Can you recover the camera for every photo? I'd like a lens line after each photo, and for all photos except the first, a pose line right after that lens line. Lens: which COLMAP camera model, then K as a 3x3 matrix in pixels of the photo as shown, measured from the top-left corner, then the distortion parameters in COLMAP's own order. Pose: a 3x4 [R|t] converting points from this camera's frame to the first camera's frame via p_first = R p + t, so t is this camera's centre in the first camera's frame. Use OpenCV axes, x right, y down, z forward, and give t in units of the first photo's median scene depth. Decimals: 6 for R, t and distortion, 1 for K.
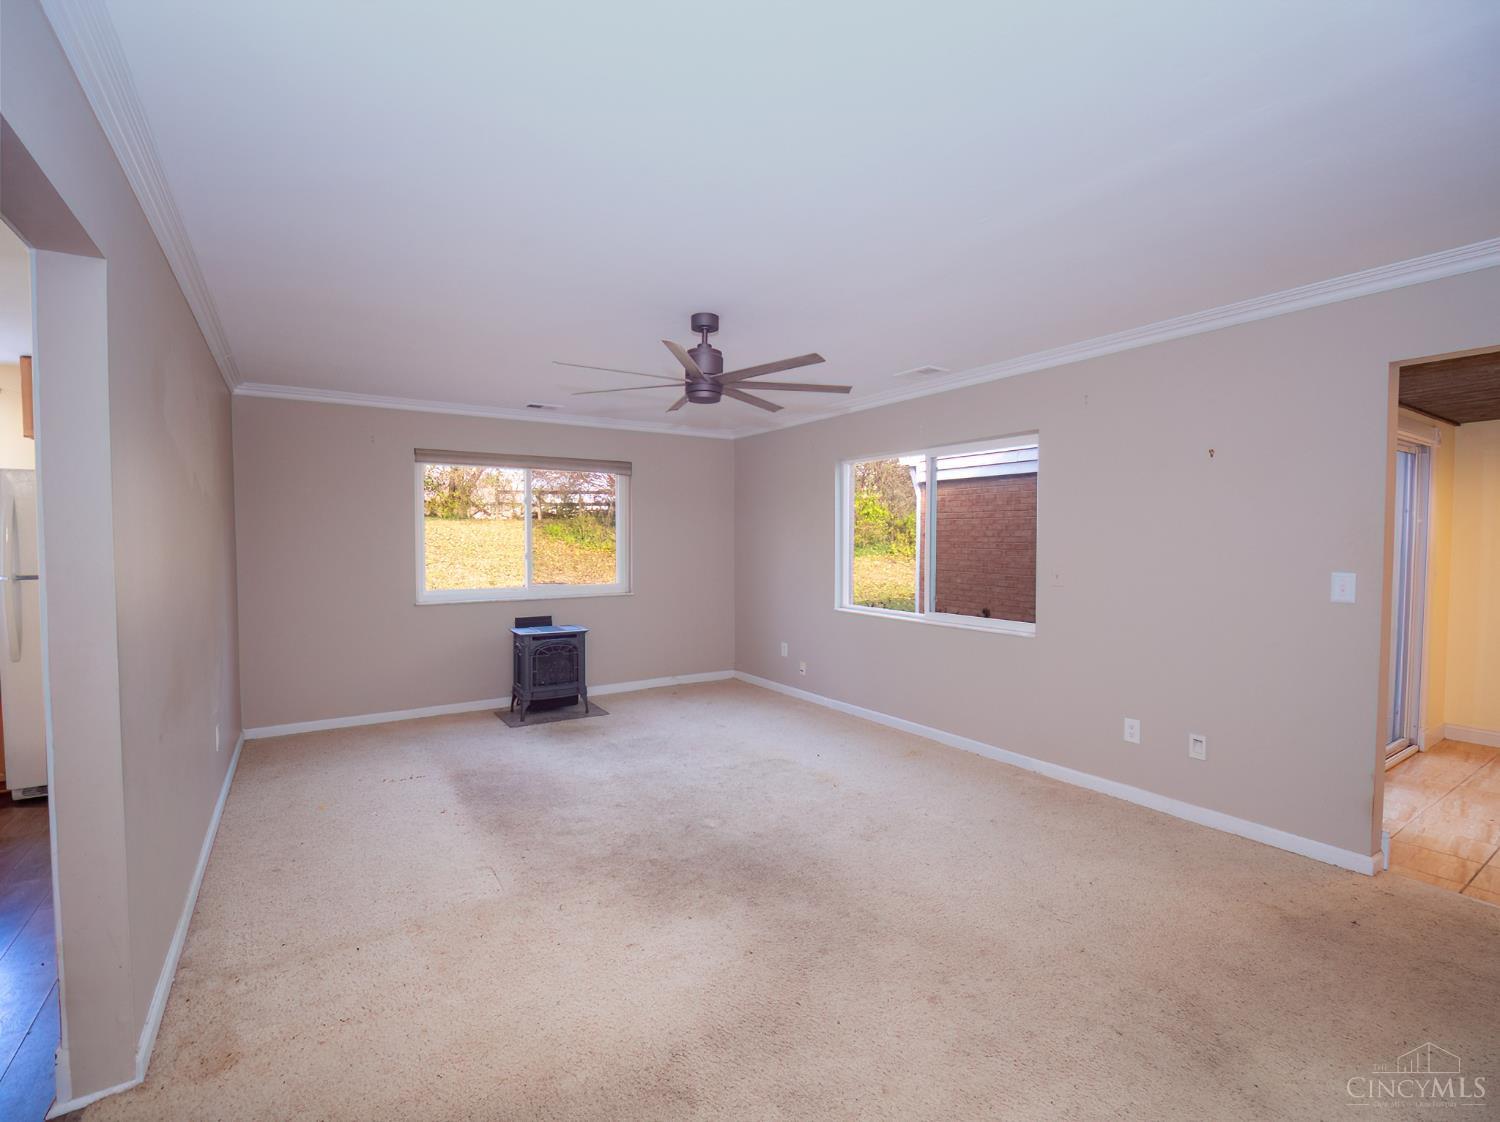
lens RADIAL K [[679.8, 0, 736.9], [0, 679.8, 556.5], [0, 0, 1]] dist [-0.015098, -0.000370]
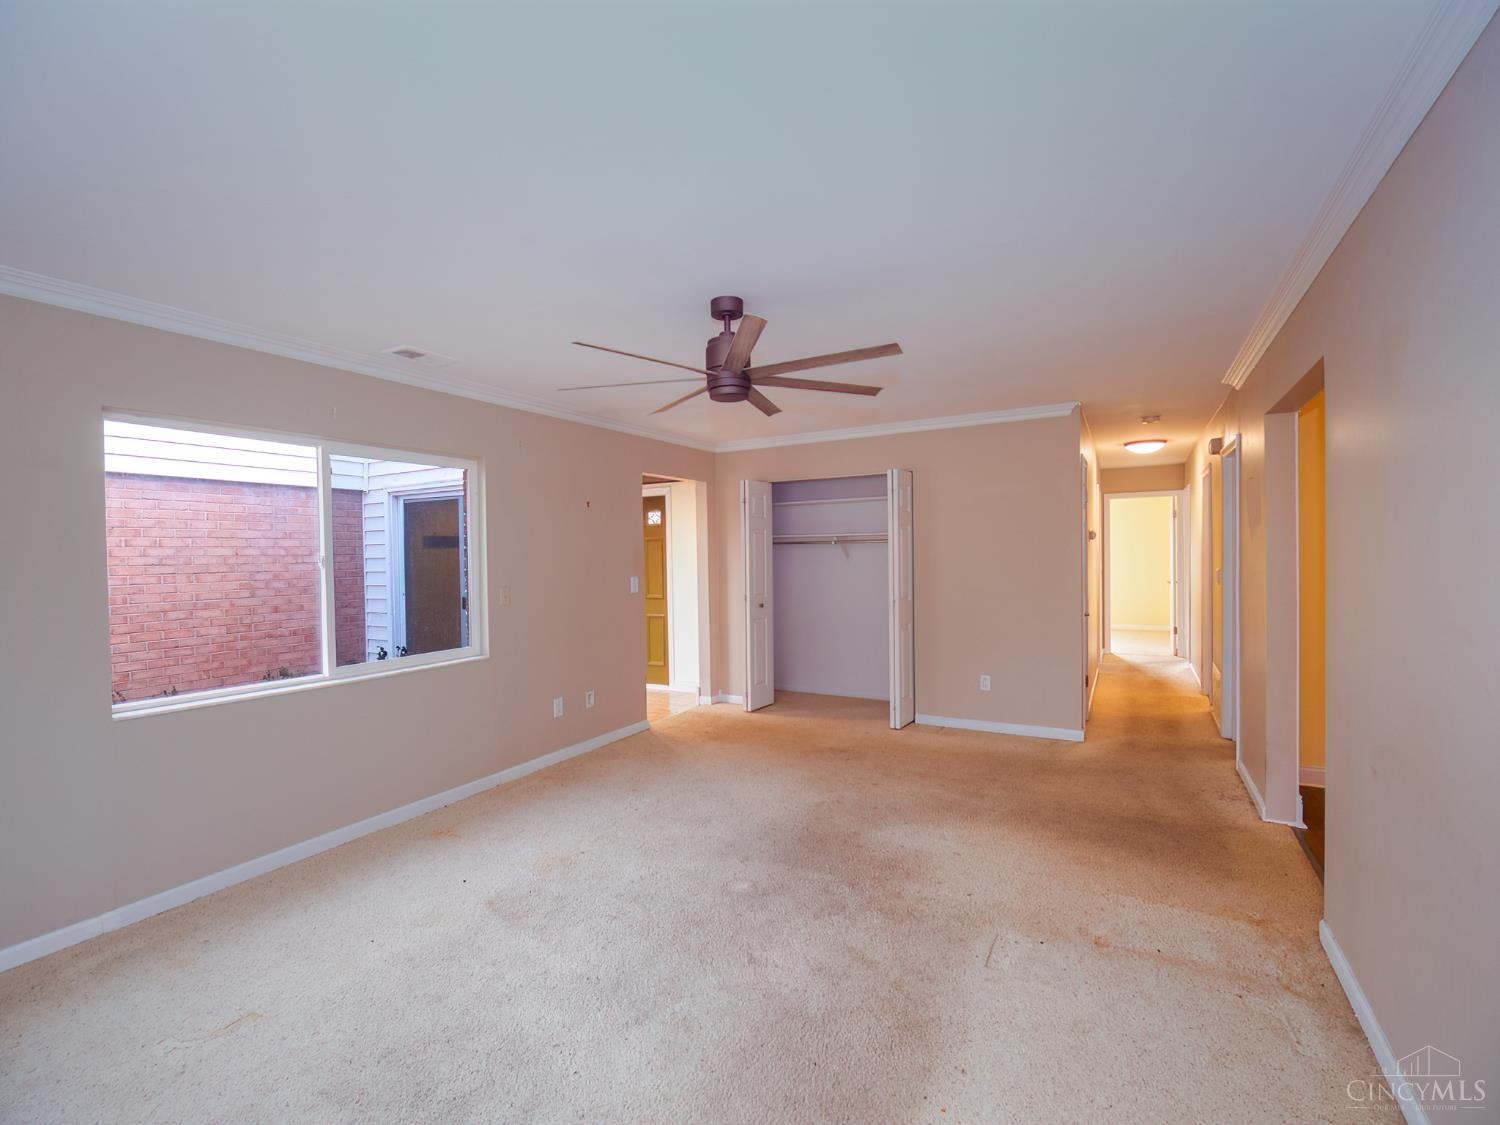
lens RADIAL K [[679.8, 0, 743.7], [0, 679.8, 574.7], [0, 0, 1]] dist [-0.015098, -0.000370]
pose [[-0.472011, -0.019008, 0.881388, -0.660162], [0.039972, 0.998278, 0.042936, -0.037668], [-0.880686, 0.055497, -0.470438, 1.142280]]
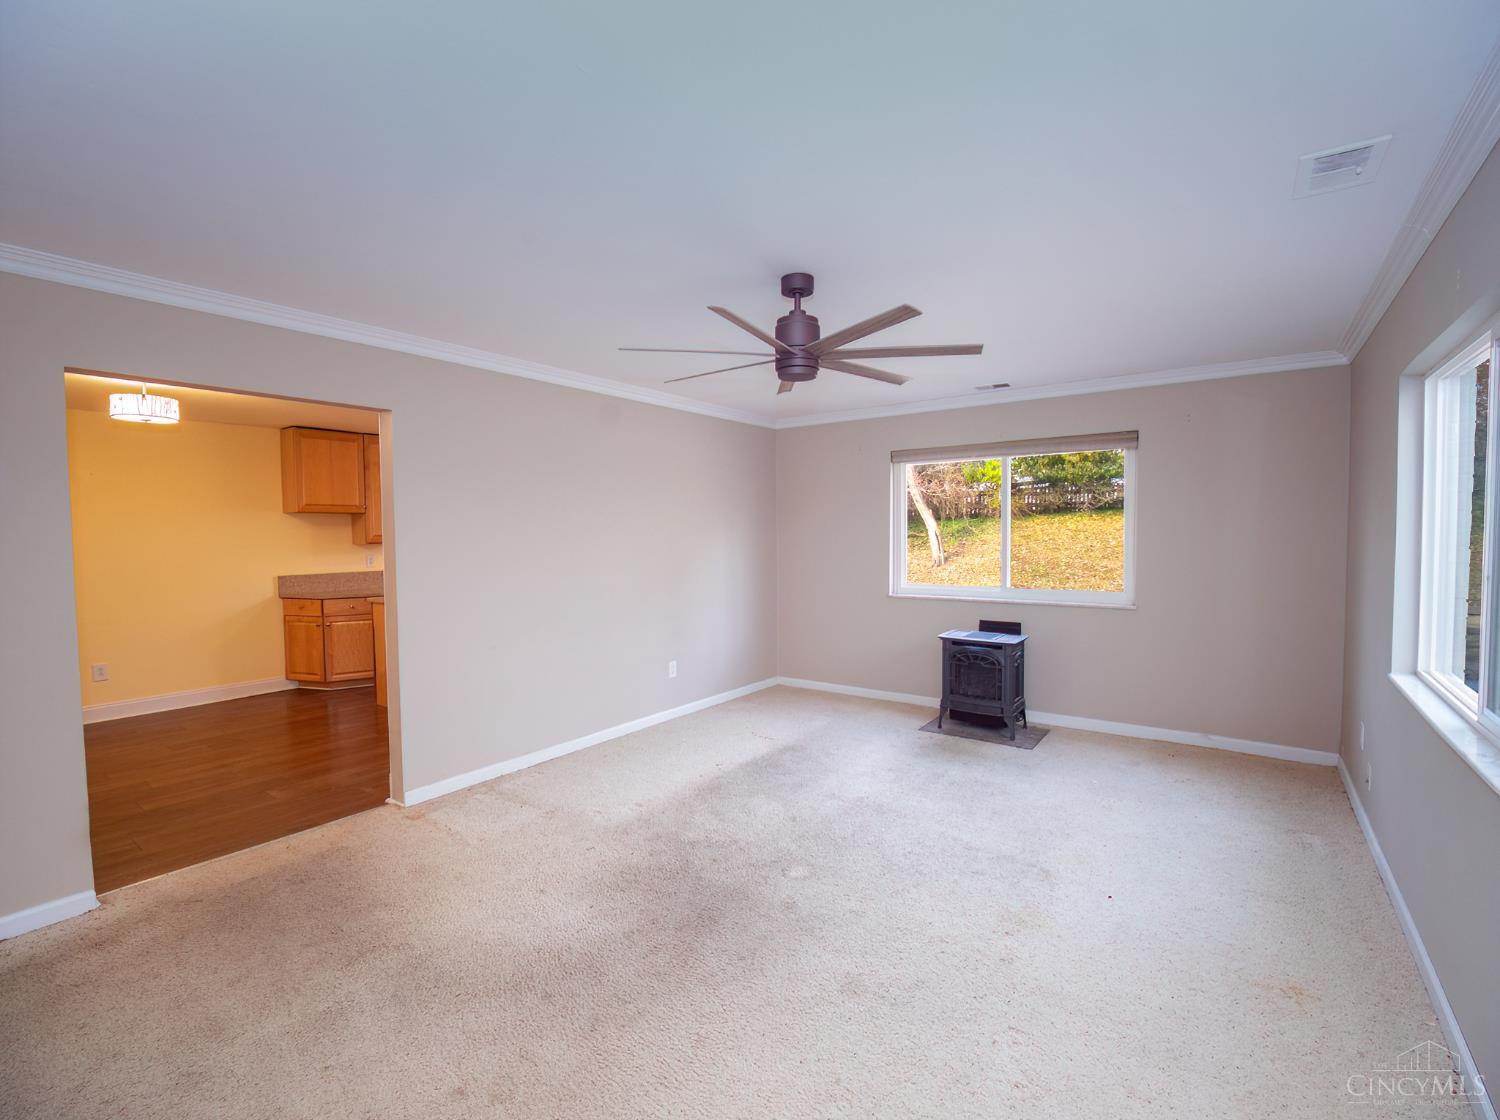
lens RADIAL K [[679.8, 0, 743.3], [0, 679.8, 555.1], [0, 0, 1]] dist [-0.015098, -0.000370]
pose [[0.361241, 0.029180, -0.932016, 0.600219], [-0.013109, 0.999570, 0.026214, -0.025714], [0.932380, 0.002748, 0.361468, 0.514455]]
